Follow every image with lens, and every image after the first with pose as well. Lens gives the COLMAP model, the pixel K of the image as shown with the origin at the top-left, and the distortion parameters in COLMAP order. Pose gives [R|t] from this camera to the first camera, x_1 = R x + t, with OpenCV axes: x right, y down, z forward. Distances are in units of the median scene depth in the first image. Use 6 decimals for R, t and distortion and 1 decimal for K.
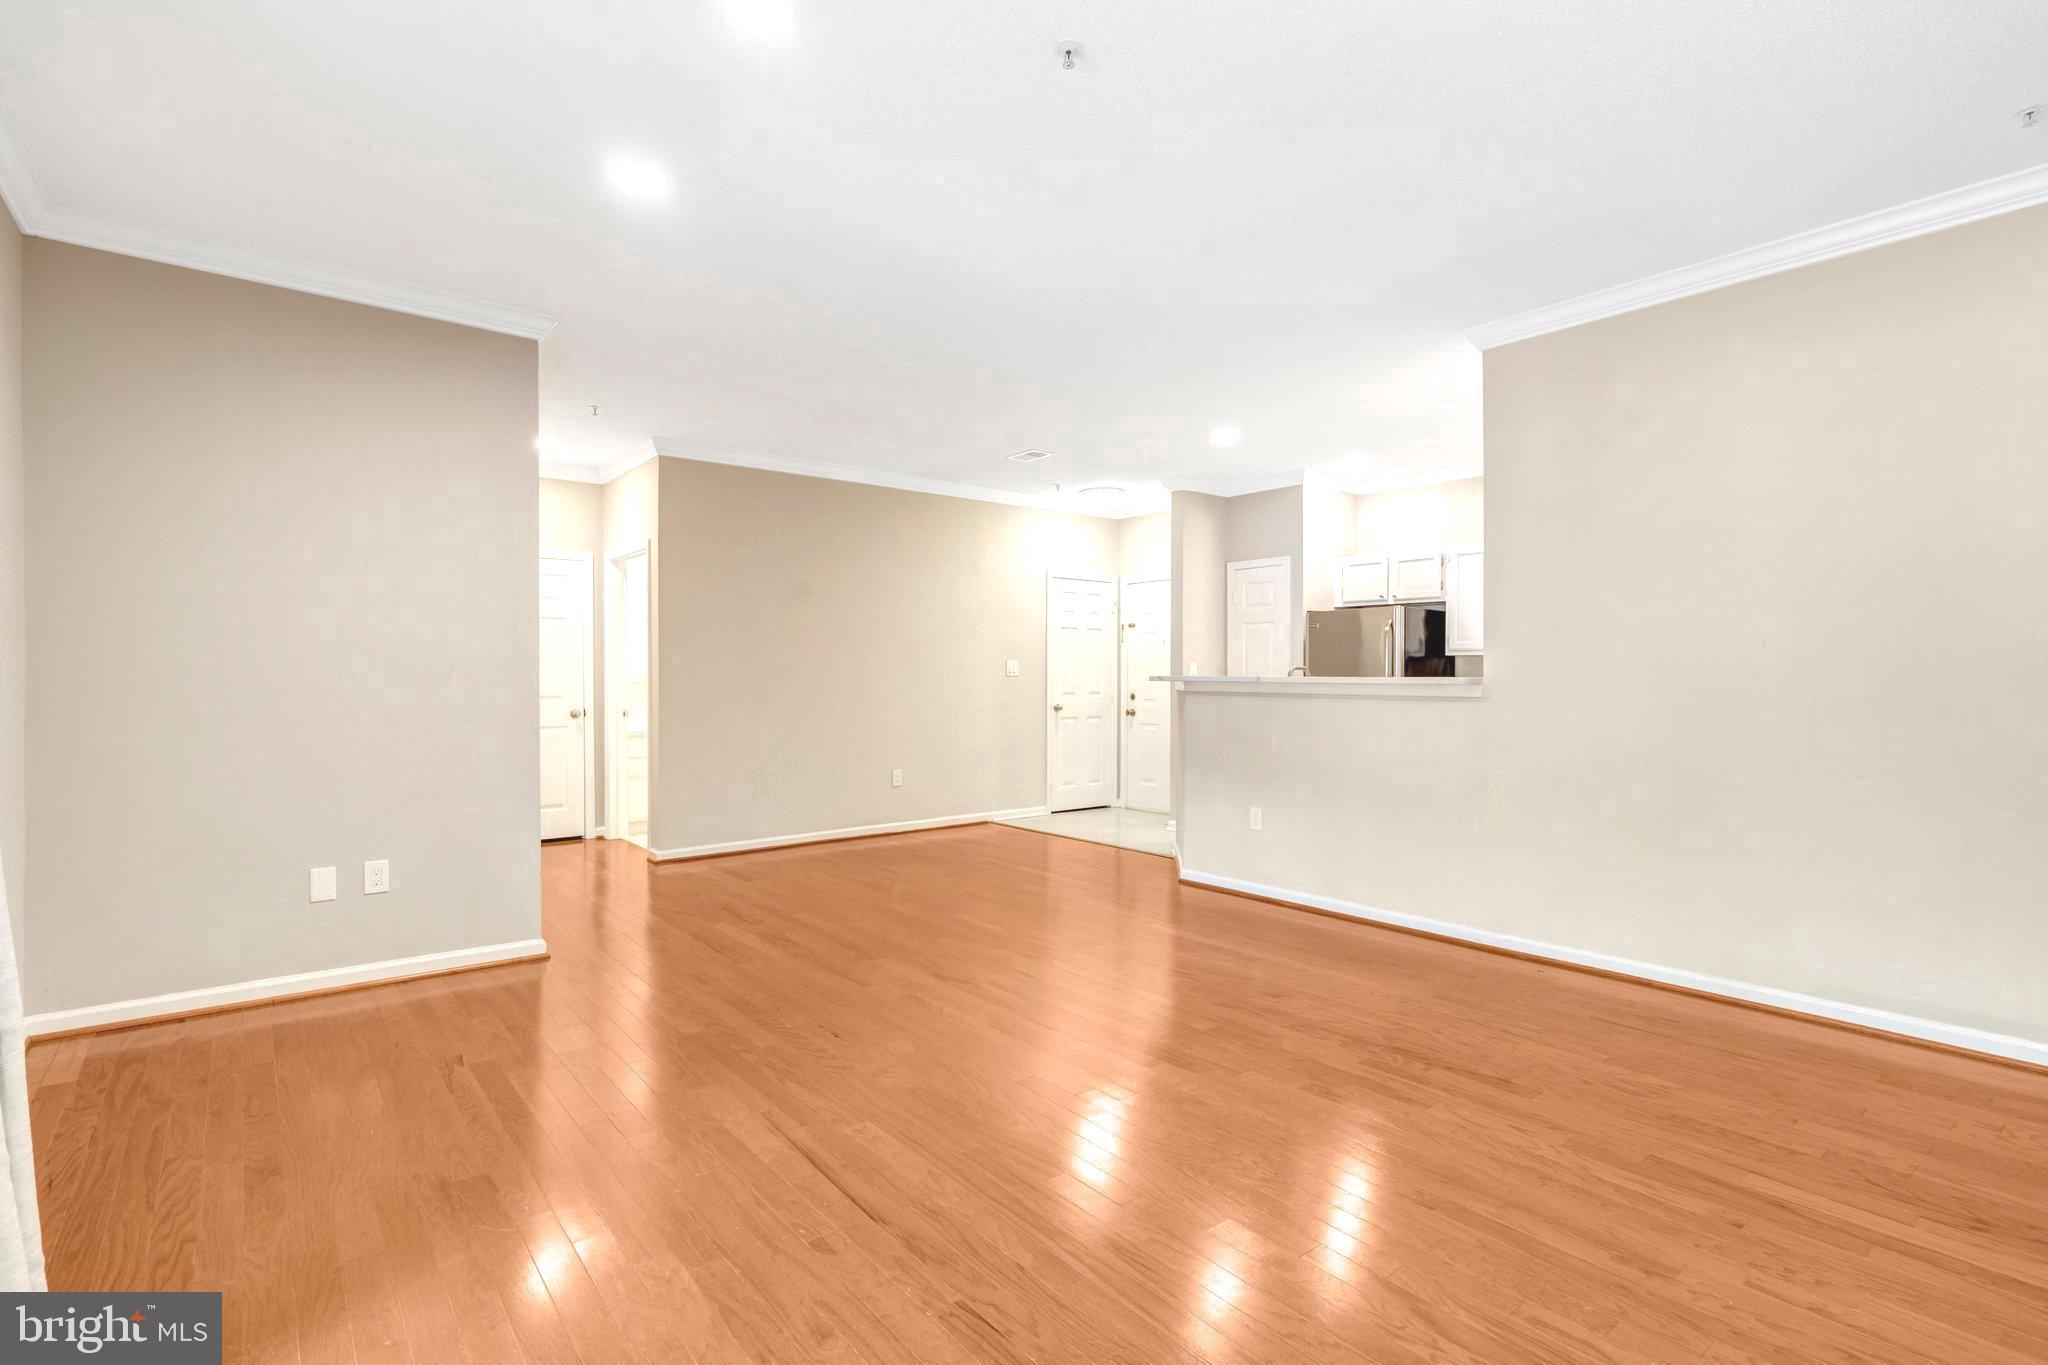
lens RADIAL K [[952.5, 0, 1015.5], [0, 952.5, 683.2], [0, 0, 1]] dist [-0.005361, 0.002486]
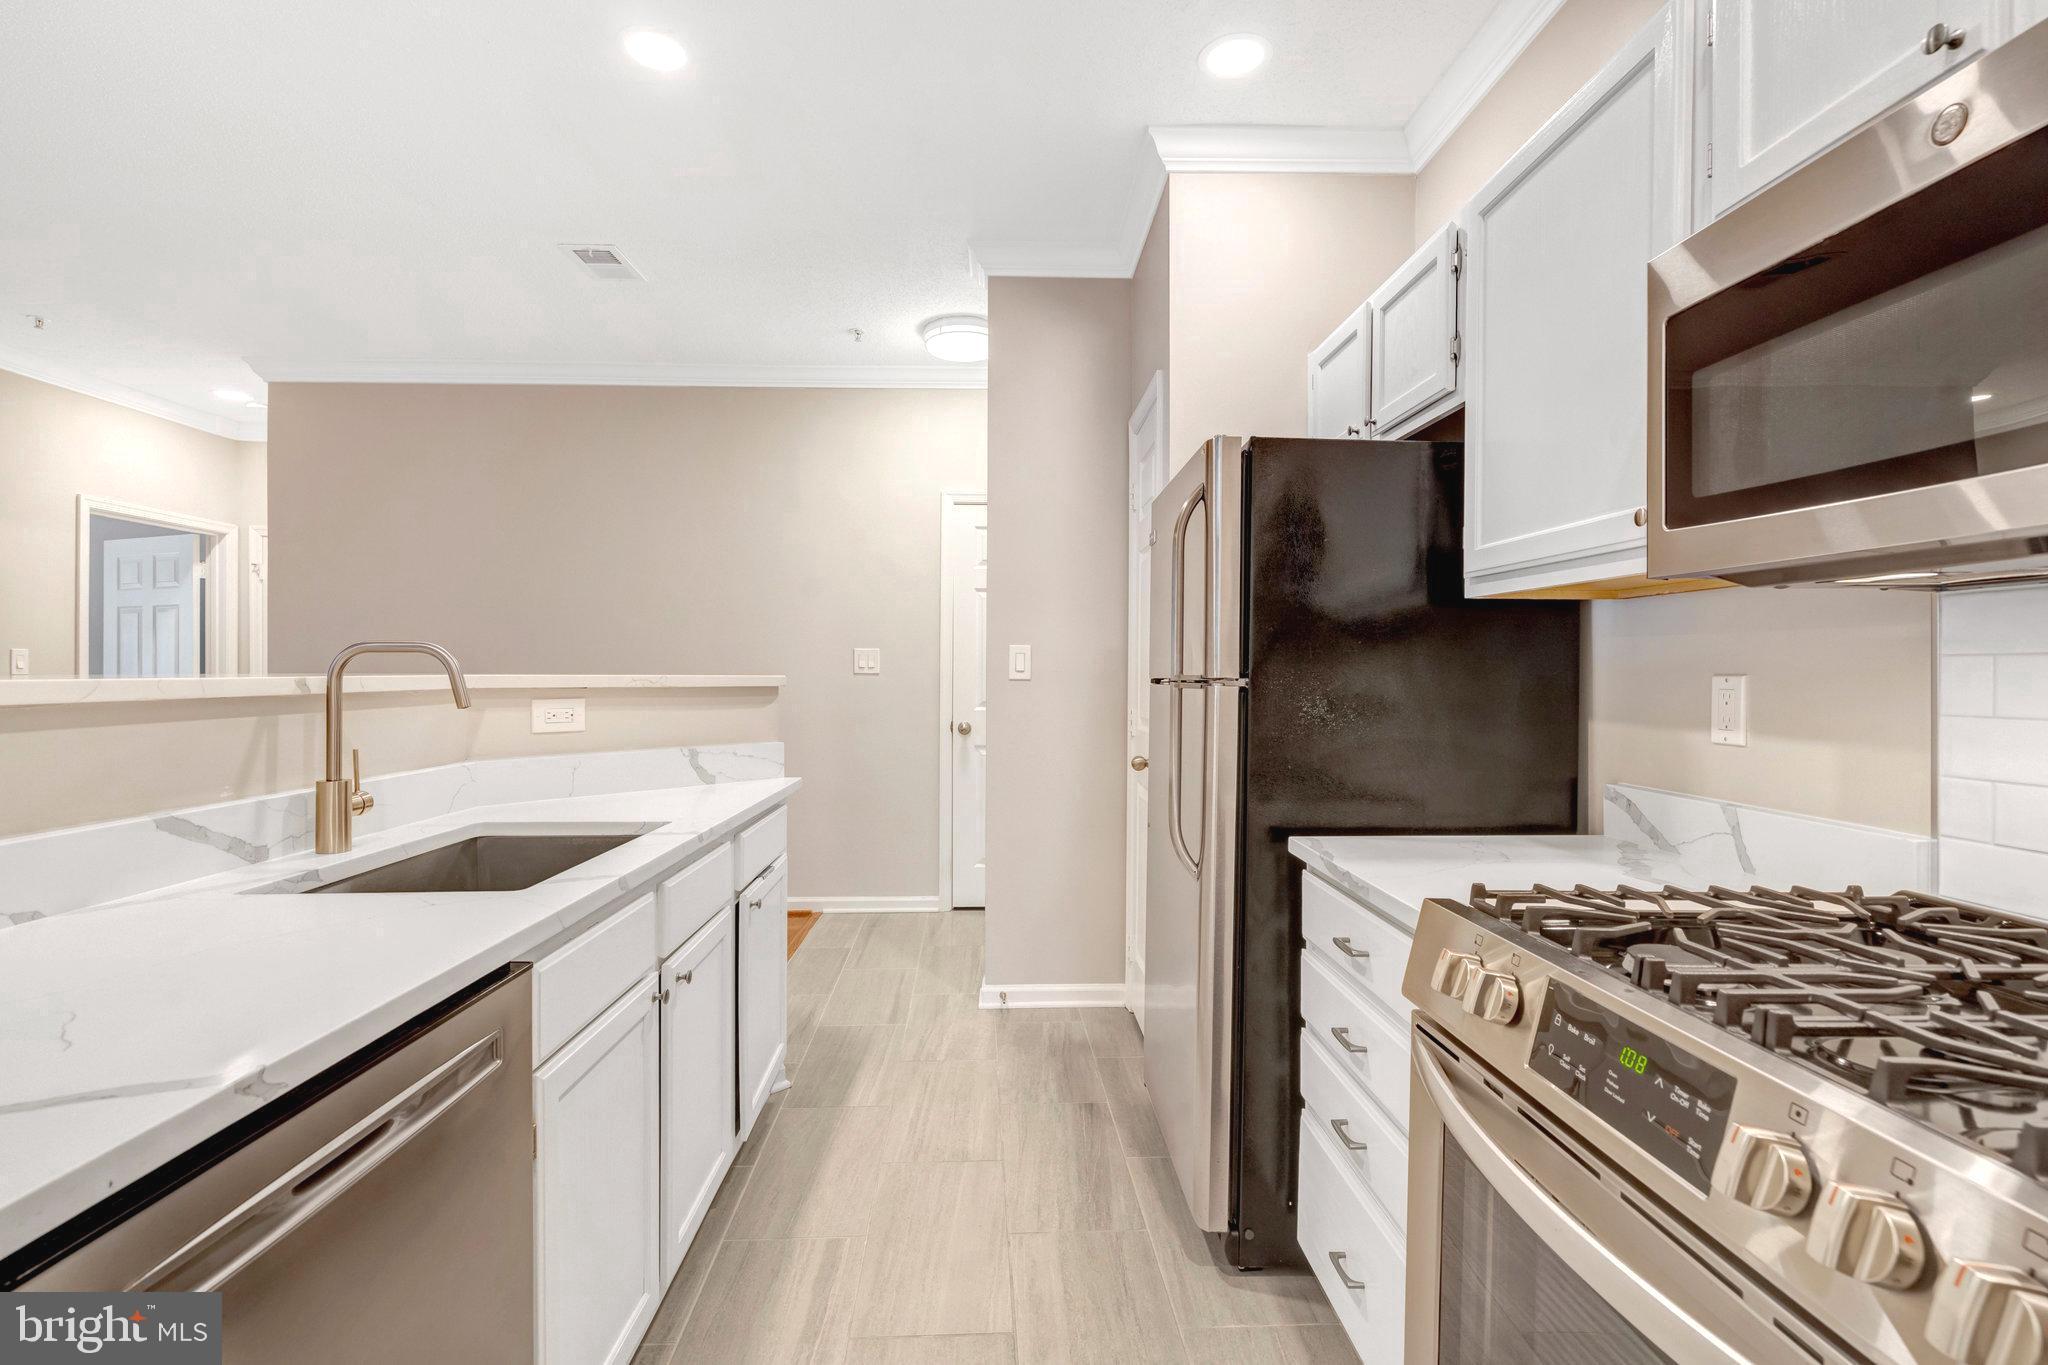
lens RADIAL K [[952.5, 0, 1006.9], [0, 952.5, 685.1], [0, 0, 1]] dist [-0.005361, 0.002486]
pose [[0.779956, 0.007684, -0.625787, 0.743218], [-0.003661, 0.999964, 0.007716, -0.008496], [0.625823, -0.003728, 0.779956, 1.010737]]
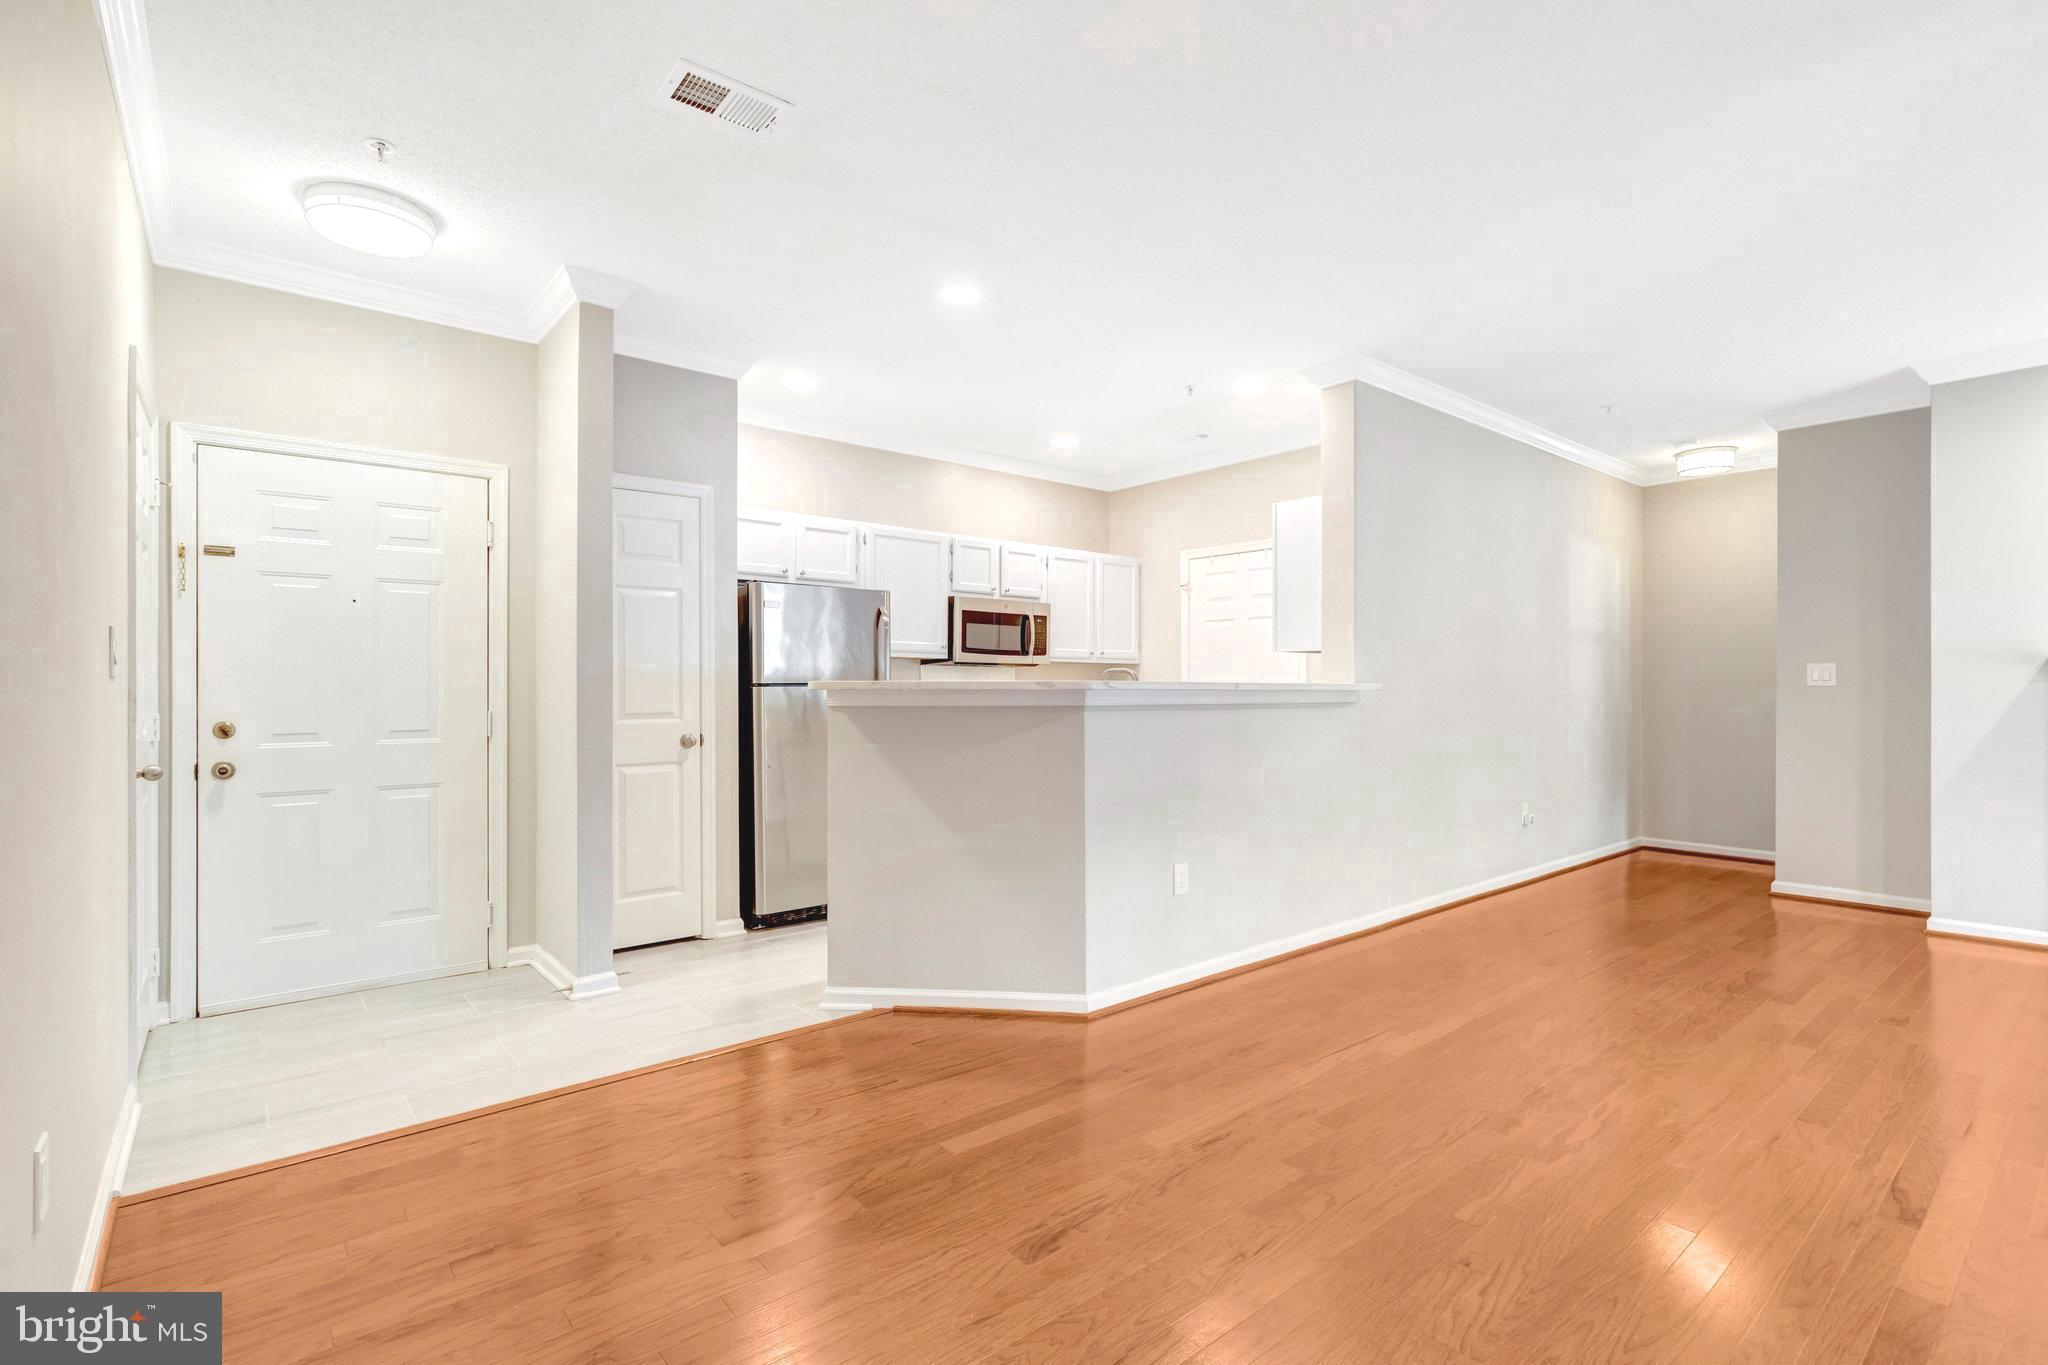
lens RADIAL K [[952.5, 0, 1023.3], [0, 952.5, 679.5], [0, 0, 1]] dist [-0.005361, 0.002486]
pose [[-0.014022, 0.004546, 0.999891, -0.523015], [0.004408, 0.999980, -0.004484, -0.007273], [-0.999892, 0.004345, -0.014041, 1.256742]]
